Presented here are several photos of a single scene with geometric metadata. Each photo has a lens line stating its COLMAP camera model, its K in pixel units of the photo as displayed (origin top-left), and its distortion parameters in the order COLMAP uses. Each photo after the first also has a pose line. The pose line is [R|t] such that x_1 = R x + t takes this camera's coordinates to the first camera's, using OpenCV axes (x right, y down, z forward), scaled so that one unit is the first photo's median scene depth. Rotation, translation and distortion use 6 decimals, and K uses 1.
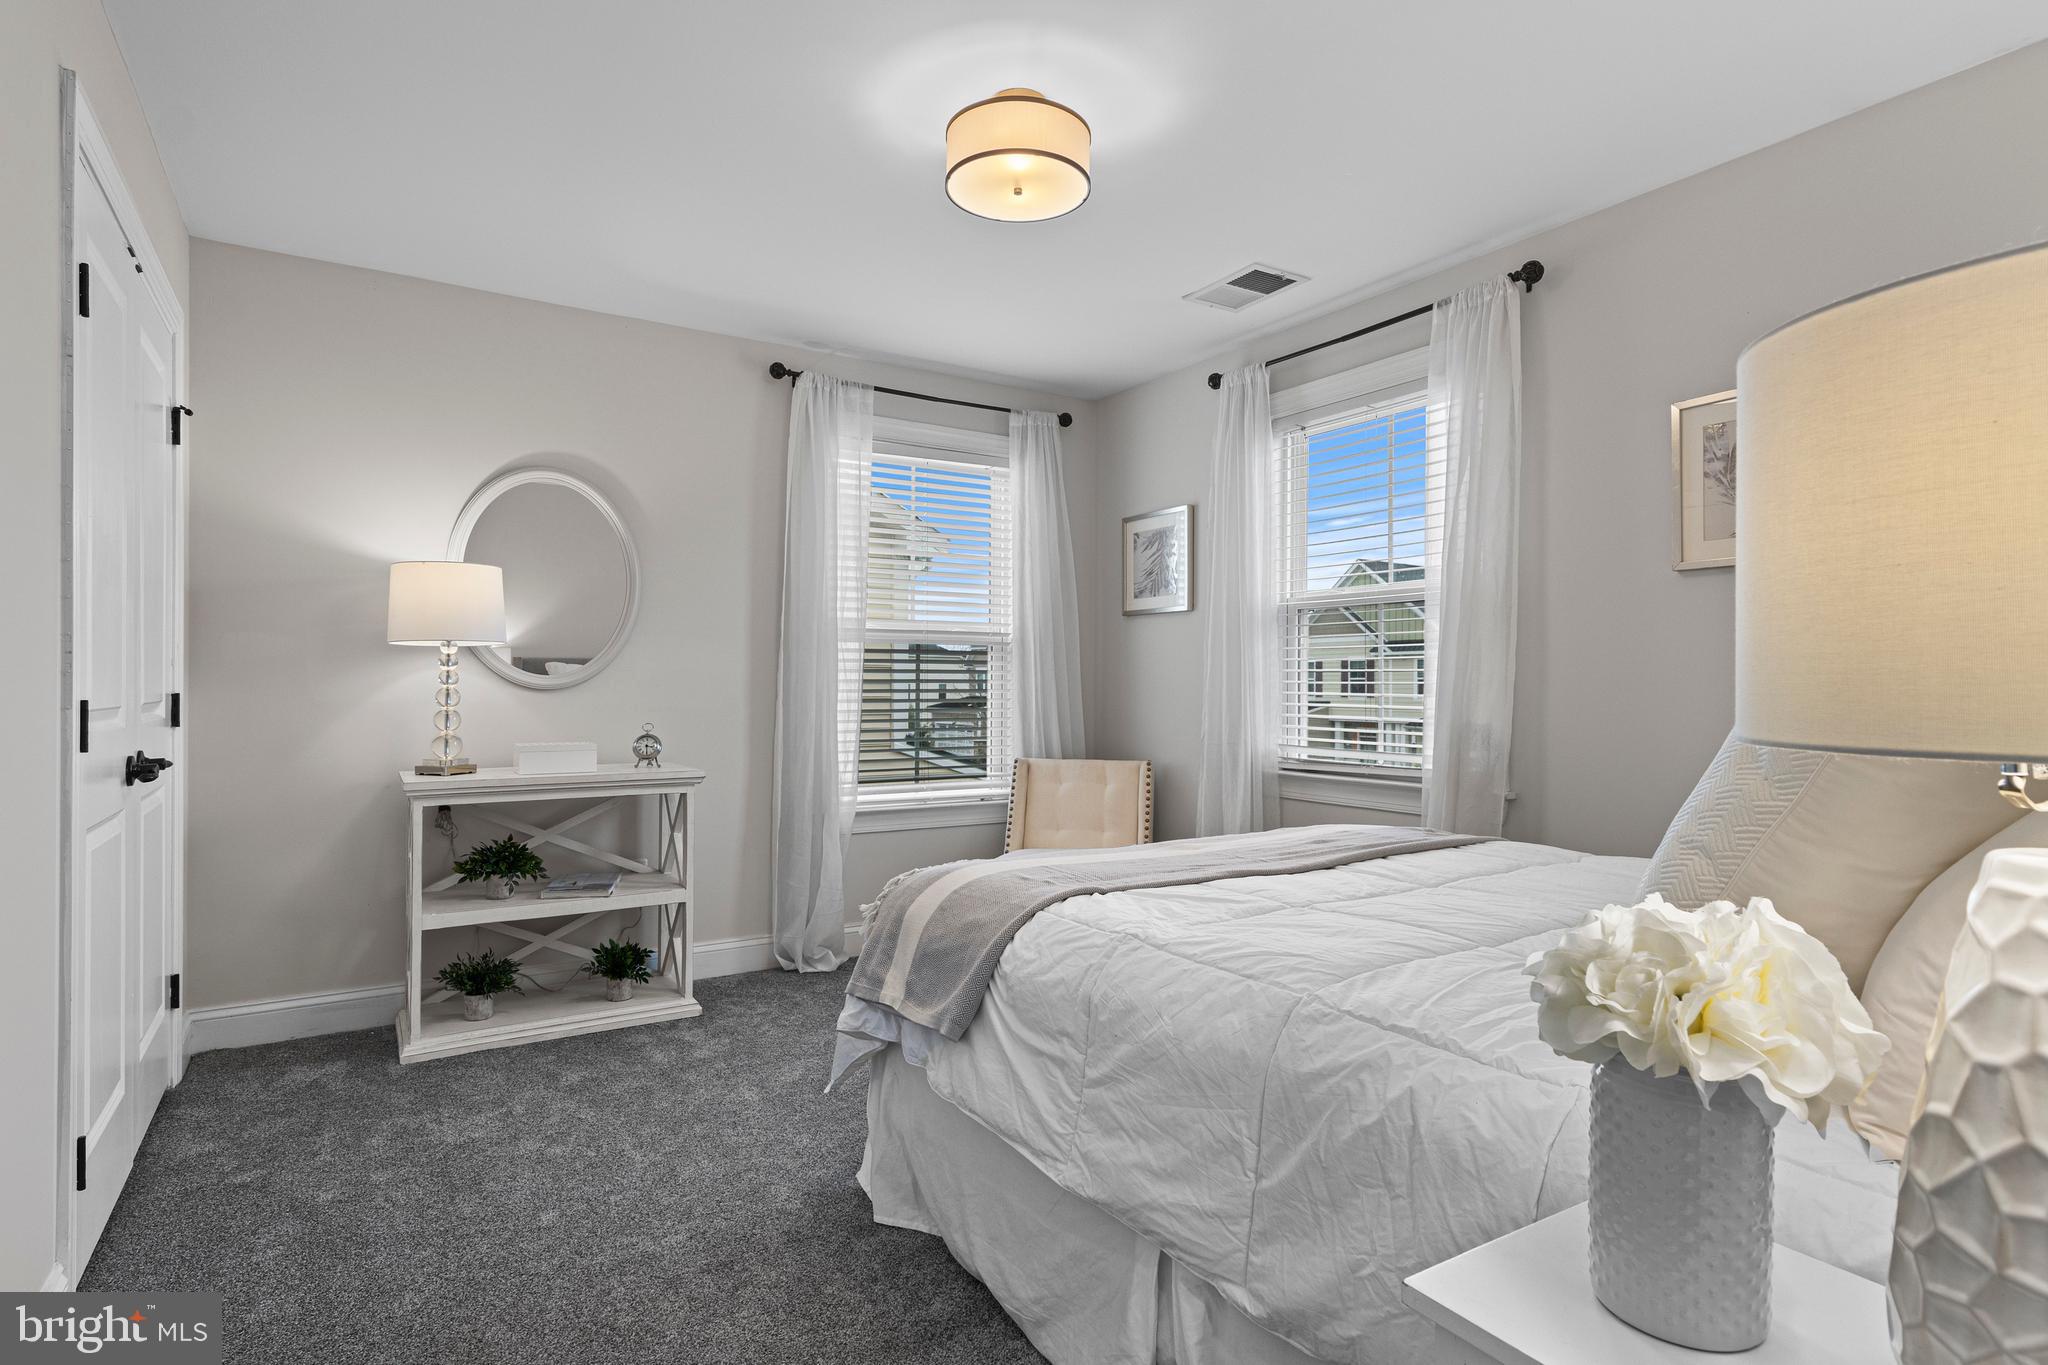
lens RADIAL K [[1060.4, 0, 1021.4], [0, 1060.4, 683.2], [0, 0, 1]] dist [0.010141, -0.000196]
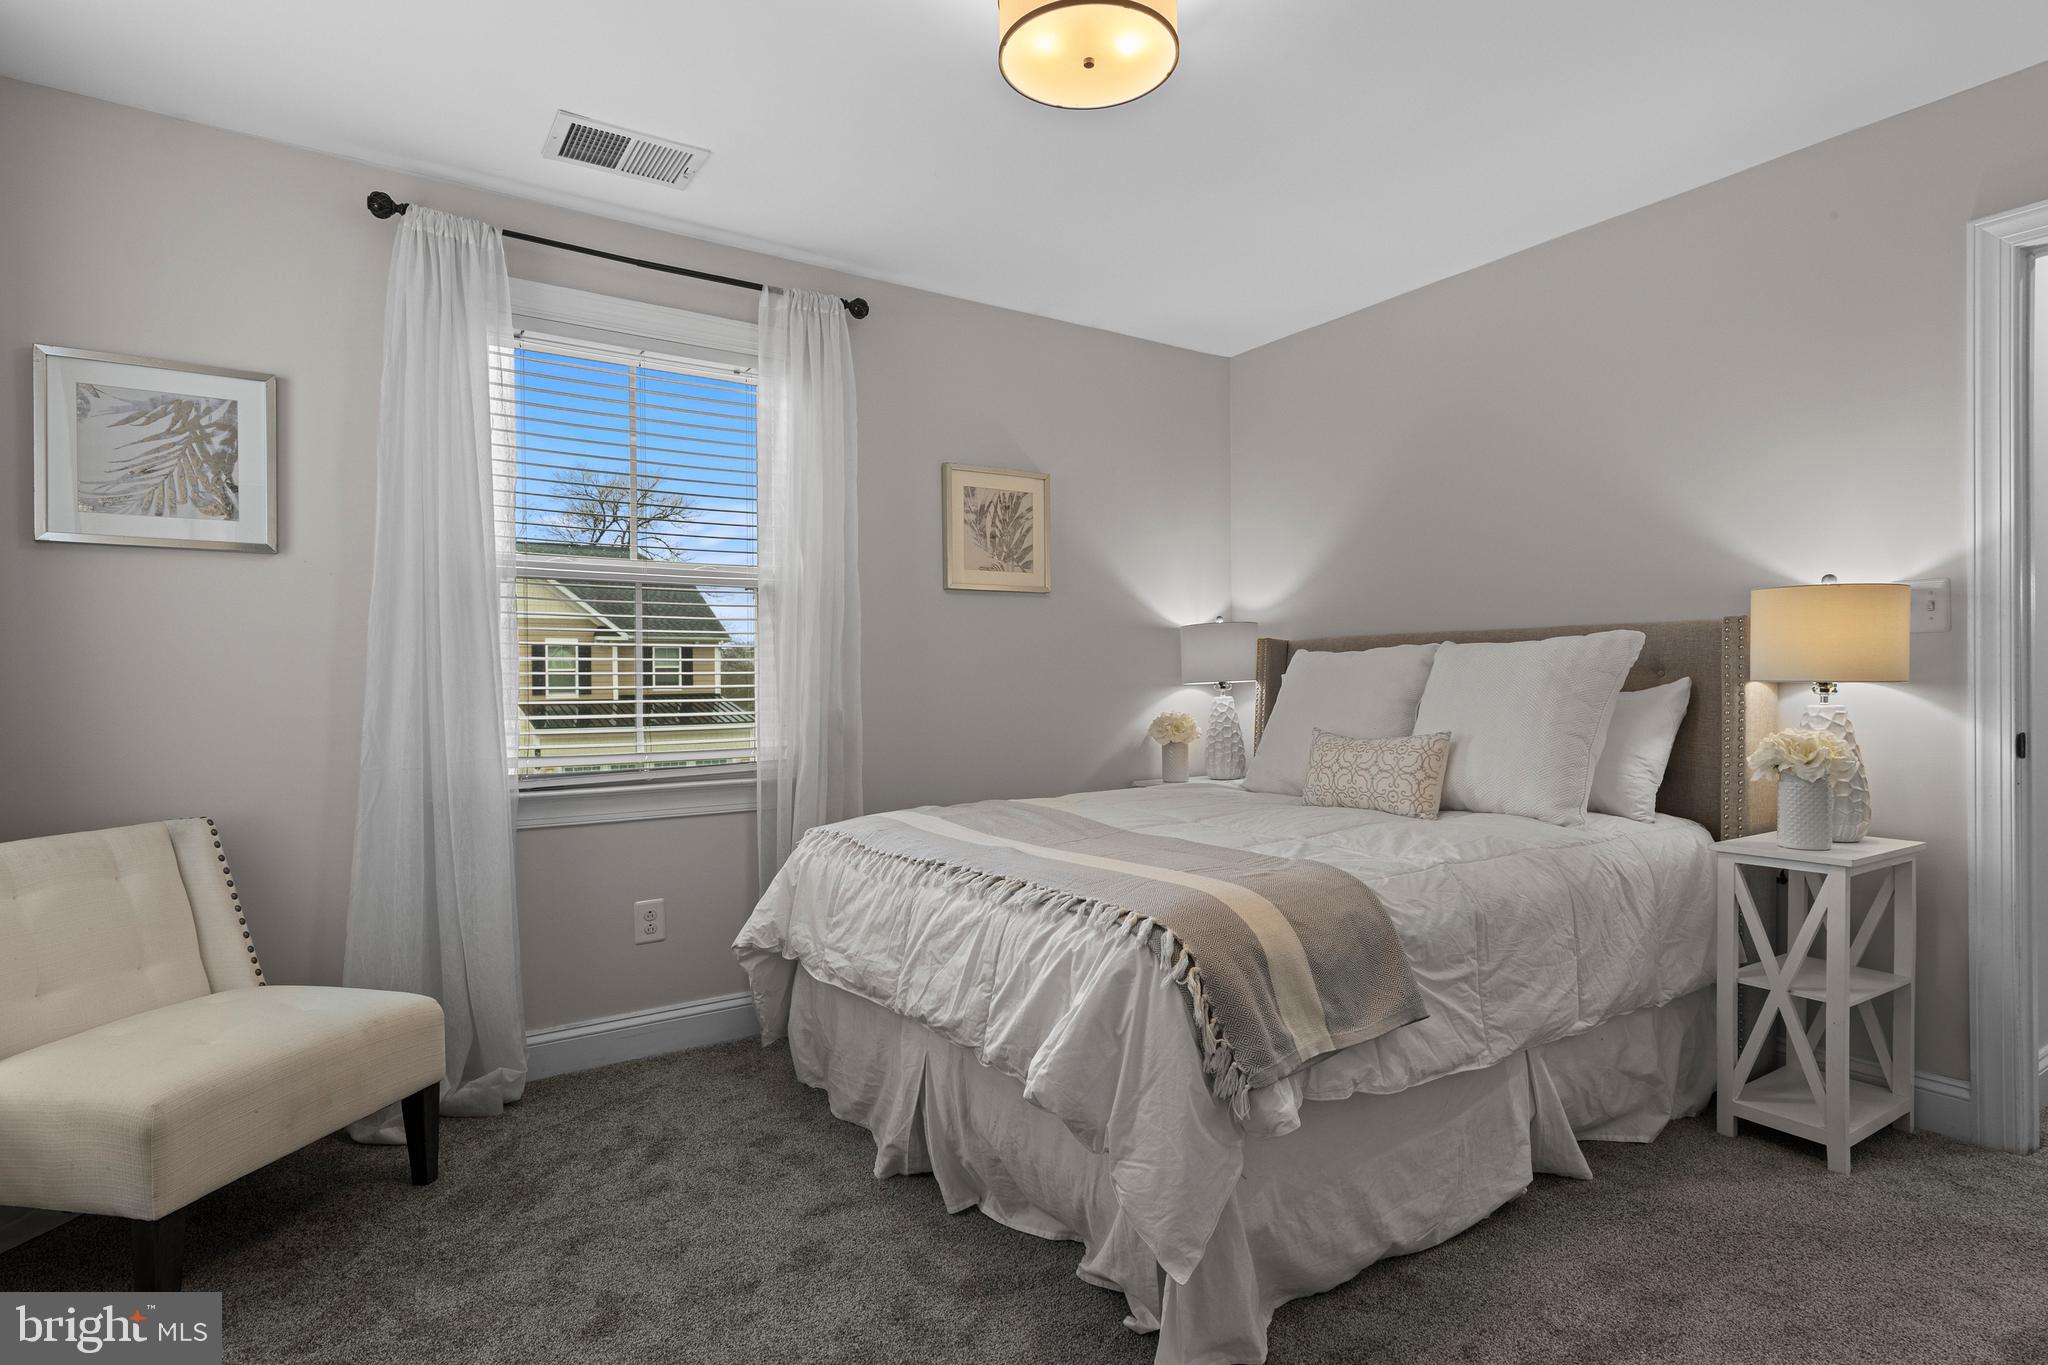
lens RADIAL K [[1060.4, 0, 1021.4], [0, 1060.4, 683.2], [0, 0, 1]] dist [0.010141, -0.000196]
pose [[-0.034267, -0.012448, 0.999335, -0.595299], [0.004102, 0.999912, 0.012596, -0.001716], [-0.999404, 0.004531, -0.034213, 0.787038]]
